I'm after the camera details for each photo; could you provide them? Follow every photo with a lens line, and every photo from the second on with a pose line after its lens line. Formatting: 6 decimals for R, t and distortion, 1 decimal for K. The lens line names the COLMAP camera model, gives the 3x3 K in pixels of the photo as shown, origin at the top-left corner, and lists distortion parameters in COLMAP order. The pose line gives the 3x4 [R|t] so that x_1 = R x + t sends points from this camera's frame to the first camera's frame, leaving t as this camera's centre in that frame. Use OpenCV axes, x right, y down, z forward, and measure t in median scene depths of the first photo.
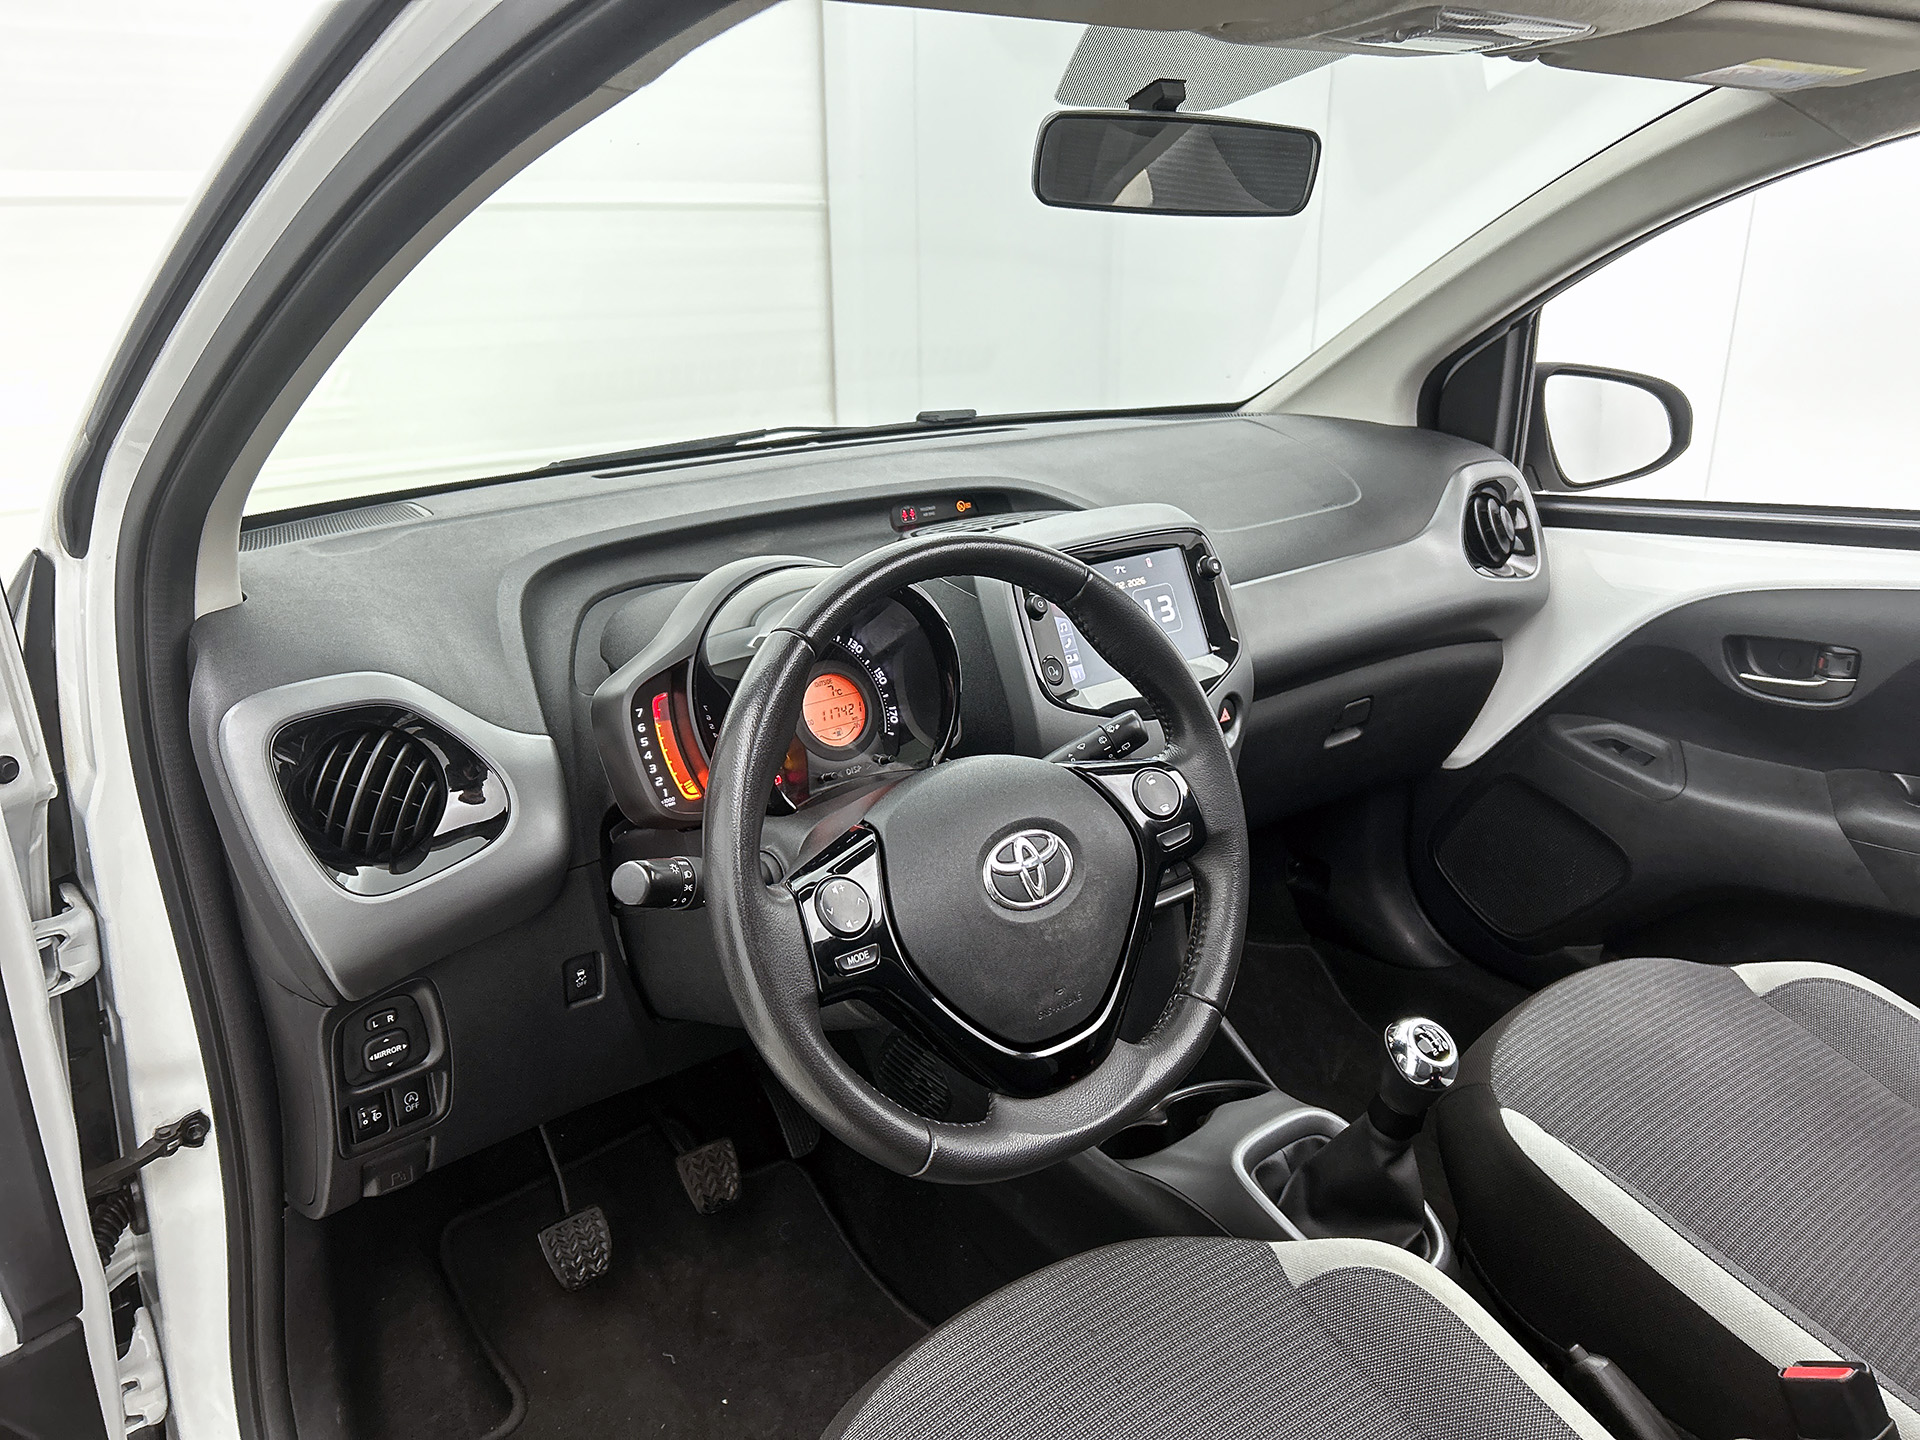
lens RADIAL K [[1429.6, 0, 968.8], [0, 1429.6, 721.9], [0, 0, 1]] dist [0.043868, -0.063191]
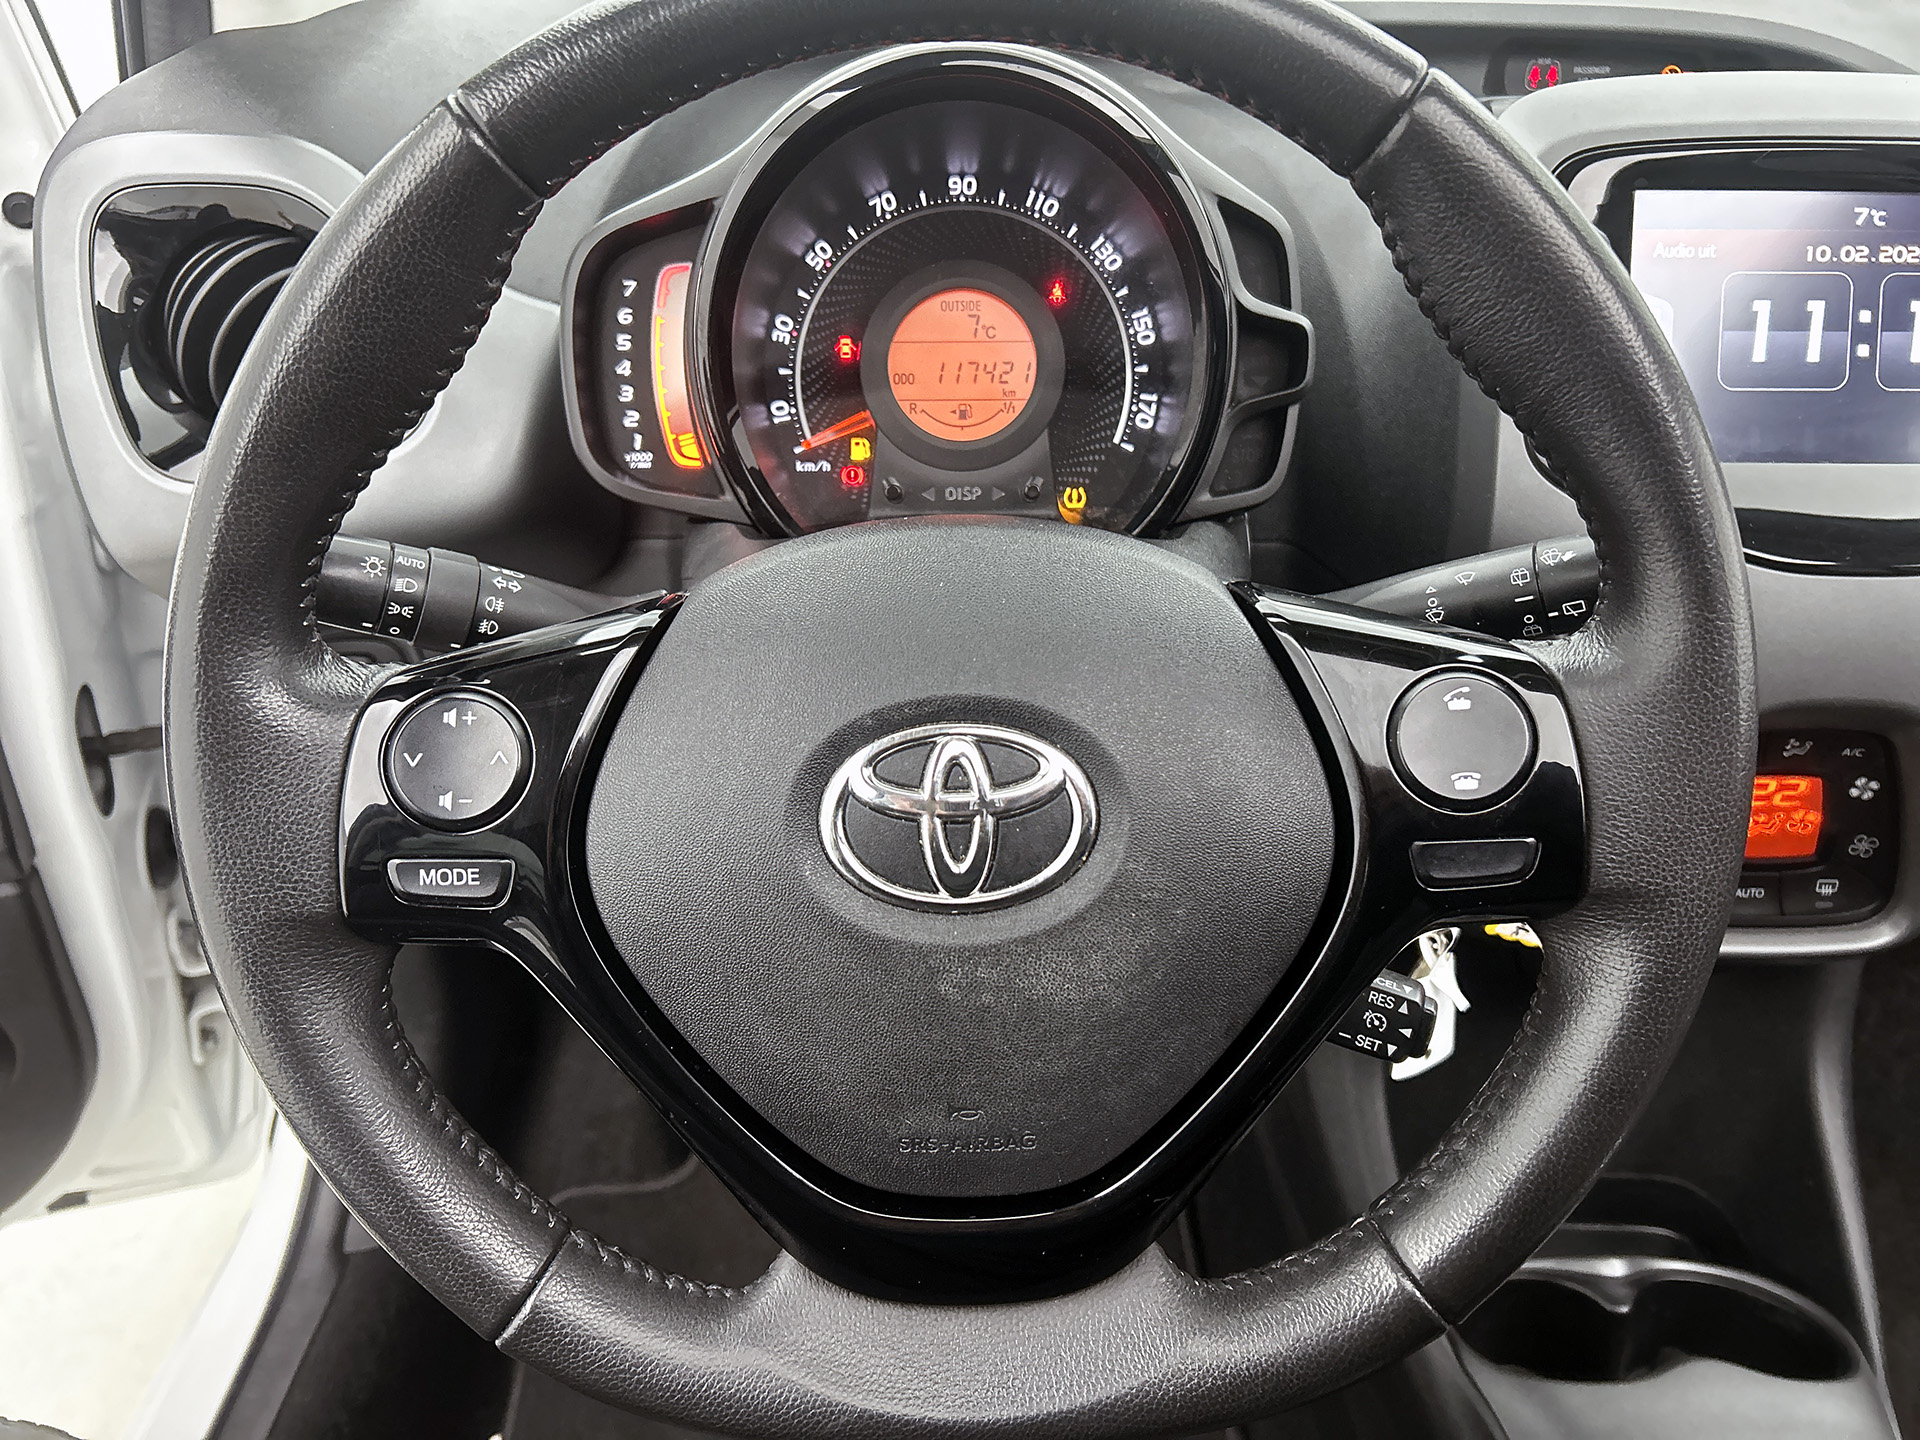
lens RADIAL K [[1429.6, 0, 968.8], [0, 1429.6, 721.9], [0, 0, 1]] dist [0.043868, -0.063191]
pose [[0.777574, 0.333582, -0.533013, 0.177658], [-0.218480, 0.938194, 0.268437, -0.021232], [0.589615, -0.092277, 0.802396, 0.486692]]
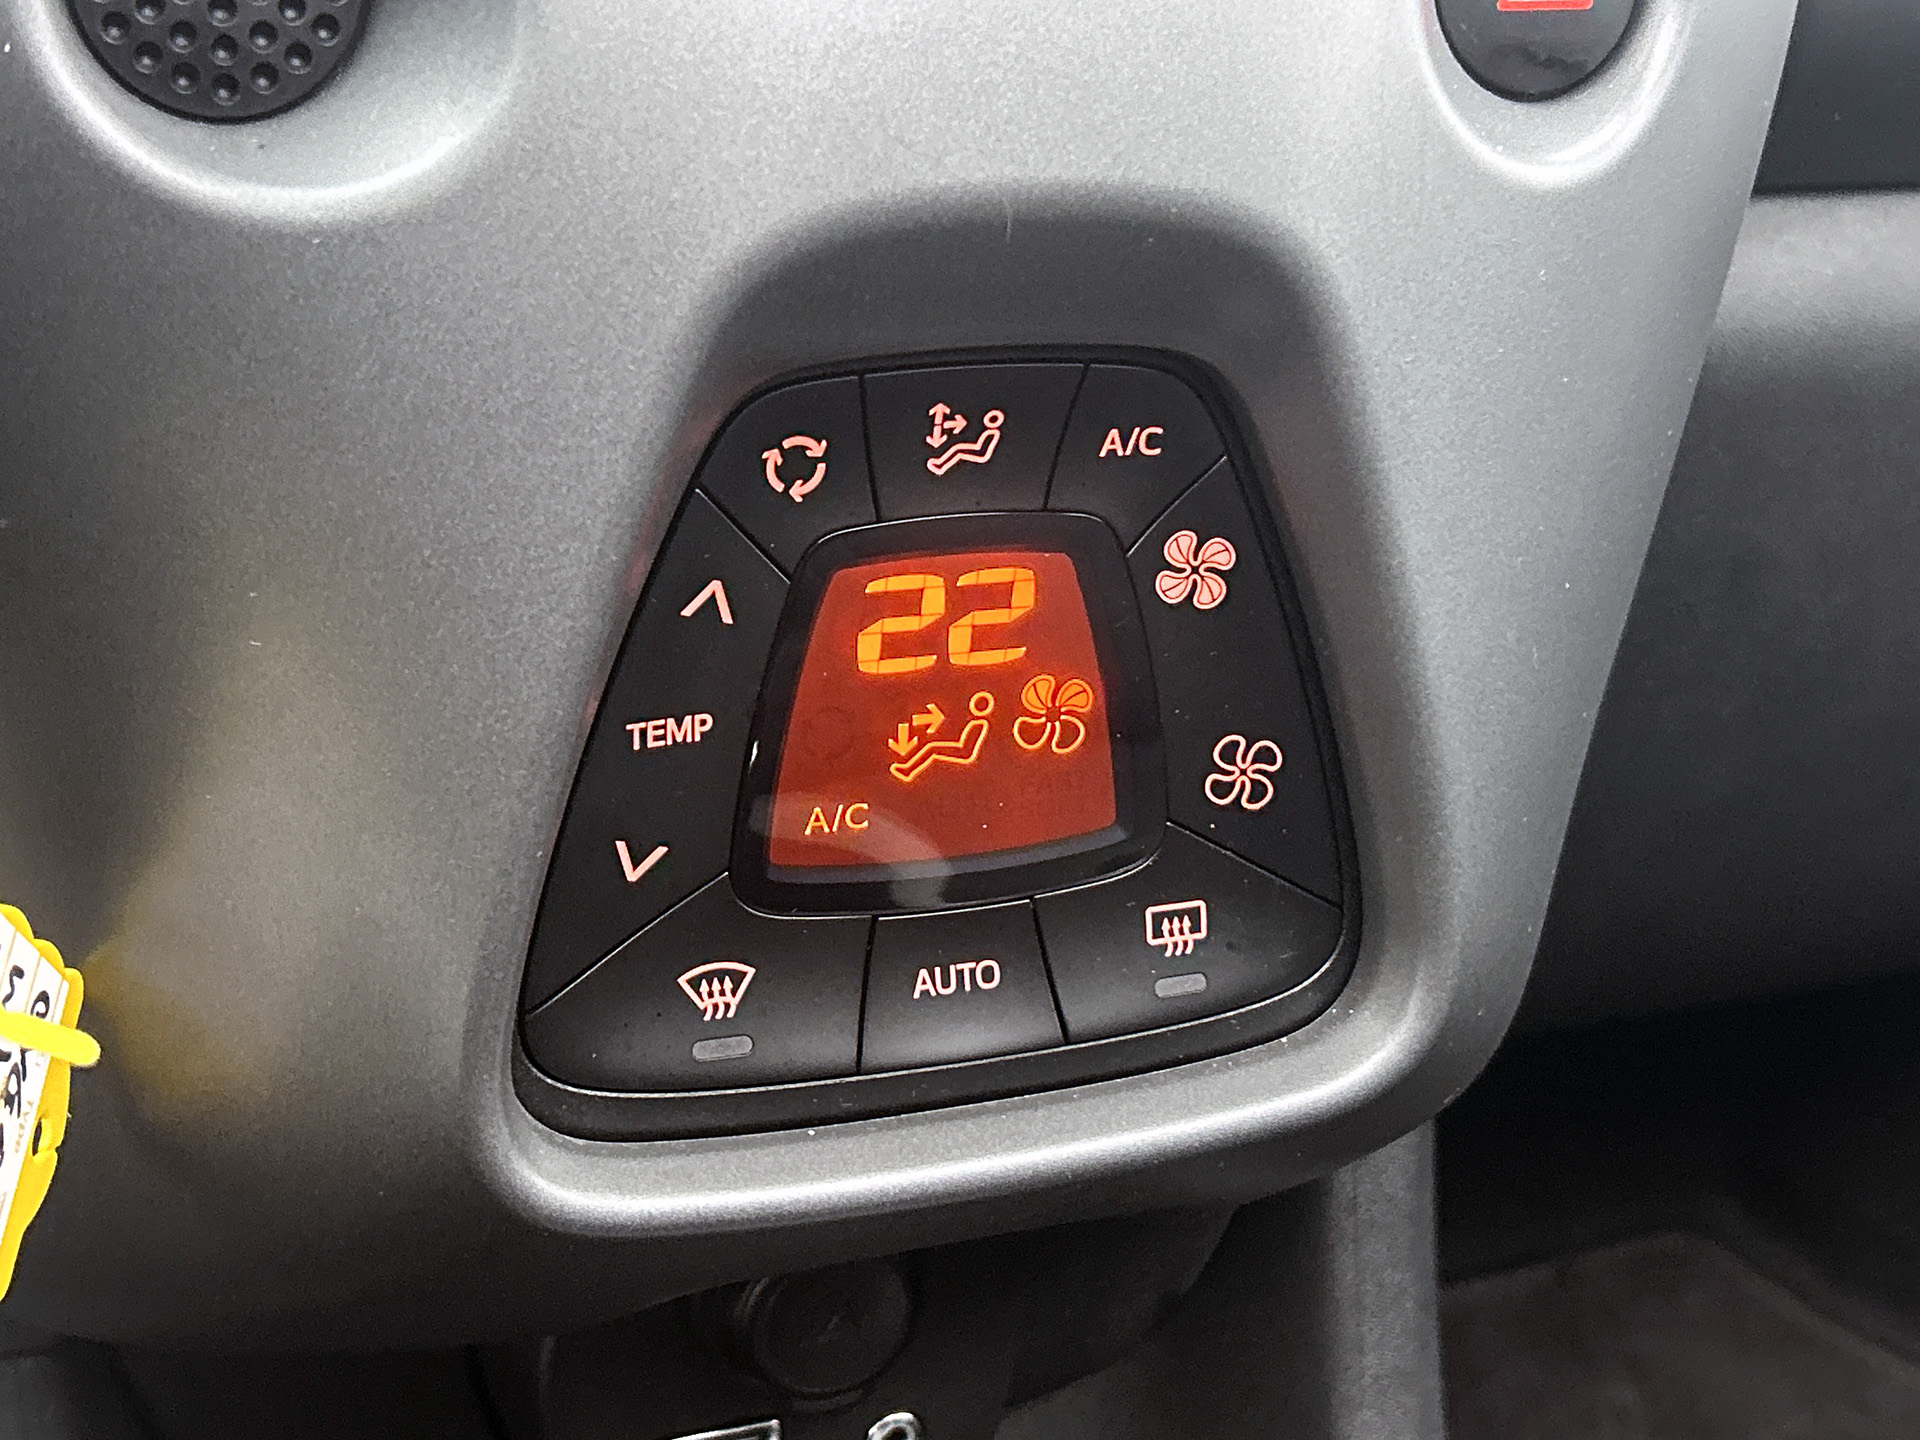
lens RADIAL K [[2599.7, 0, 960.0], [0, 2599.7, 720.0], [0, 0, 1]] dist [0.206329, -0.750101]
pose [[0.953895, 0.123186, -0.273696, 0.214309], [-0.128500, 0.991708, -0.001499, 0.080937], [0.271242, 0.036600, 0.961815, 0.769950]]
